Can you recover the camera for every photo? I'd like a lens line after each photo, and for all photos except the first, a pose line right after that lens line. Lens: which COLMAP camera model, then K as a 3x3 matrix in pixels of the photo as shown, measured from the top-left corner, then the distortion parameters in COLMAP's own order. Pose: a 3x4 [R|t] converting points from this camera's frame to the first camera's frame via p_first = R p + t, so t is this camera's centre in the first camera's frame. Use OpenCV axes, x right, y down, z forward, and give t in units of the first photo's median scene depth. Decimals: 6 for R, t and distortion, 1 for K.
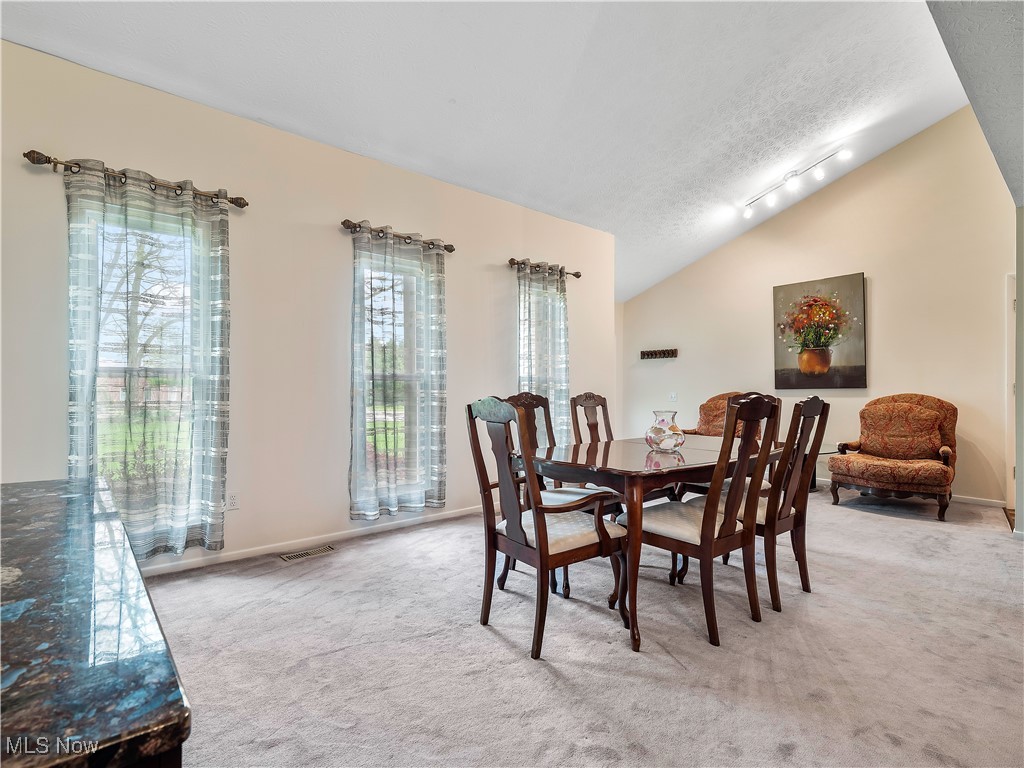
lens RADIAL K [[497.1, 0, 509.3], [0, 497.1, 387.7], [0, 0, 1]] dist [0.001739, -0.013725]
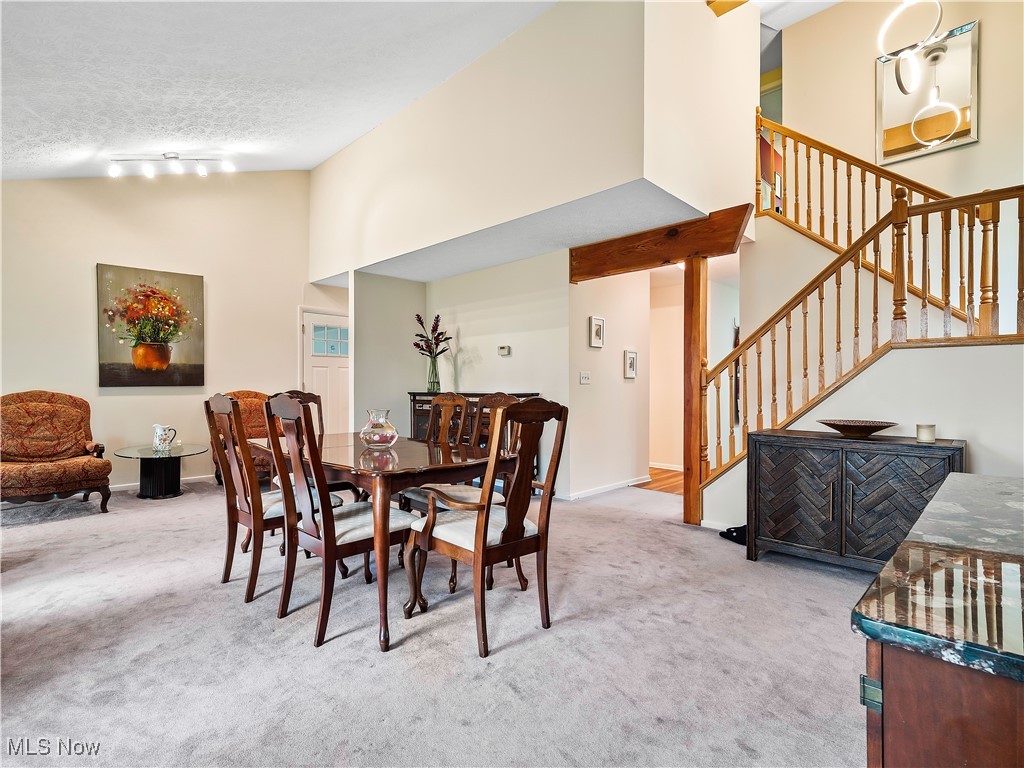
lens RADIAL K [[497.1, 0, 509.3], [0, 497.1, 387.7], [0, 0, 1]] dist [0.001739, -0.013725]
pose [[-0.063196, -0.000375, 0.998001, -0.360546], [-0.003713, 0.999993, 0.000141, 0.002098], [-0.997994, -0.003697, -0.063197, 0.392644]]
